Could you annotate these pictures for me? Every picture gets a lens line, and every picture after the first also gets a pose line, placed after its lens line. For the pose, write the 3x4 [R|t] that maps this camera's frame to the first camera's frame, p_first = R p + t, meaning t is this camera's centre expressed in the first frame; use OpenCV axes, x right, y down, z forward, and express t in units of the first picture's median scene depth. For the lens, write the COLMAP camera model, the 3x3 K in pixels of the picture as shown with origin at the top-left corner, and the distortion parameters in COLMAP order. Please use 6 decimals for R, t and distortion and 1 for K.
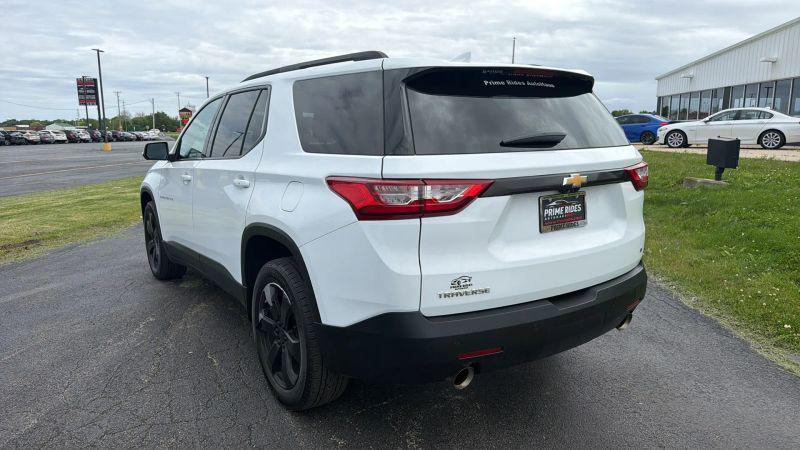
lens RADIAL K [[555.8, 0, 402.8], [0, 555.8, 226.5], [0, 0, 1]] dist [0.025980, -0.007250]
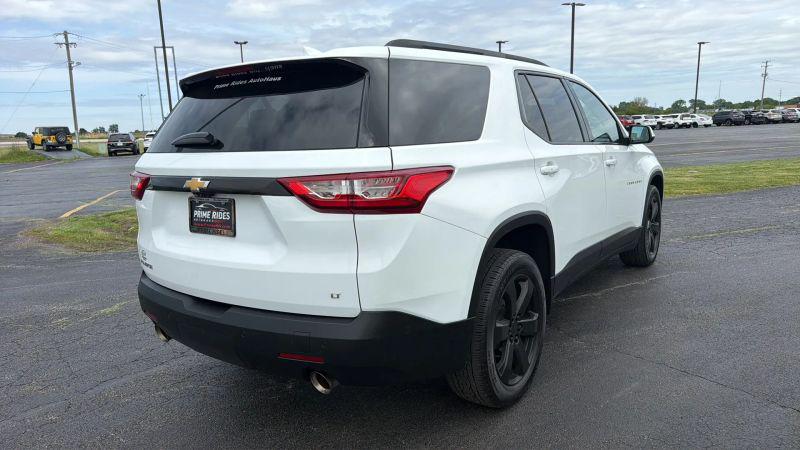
lens RADIAL K [[555.8, 0, 402.8], [0, 555.8, 226.5], [0, 0, 1]] dist [0.025980, -0.007250]
pose [[0.333057, 0.159274, -0.929357, 1.314430], [-0.123156, 0.984535, 0.124595, -0.172314], [0.934829, 0.072958, 0.347522, 0.991773]]
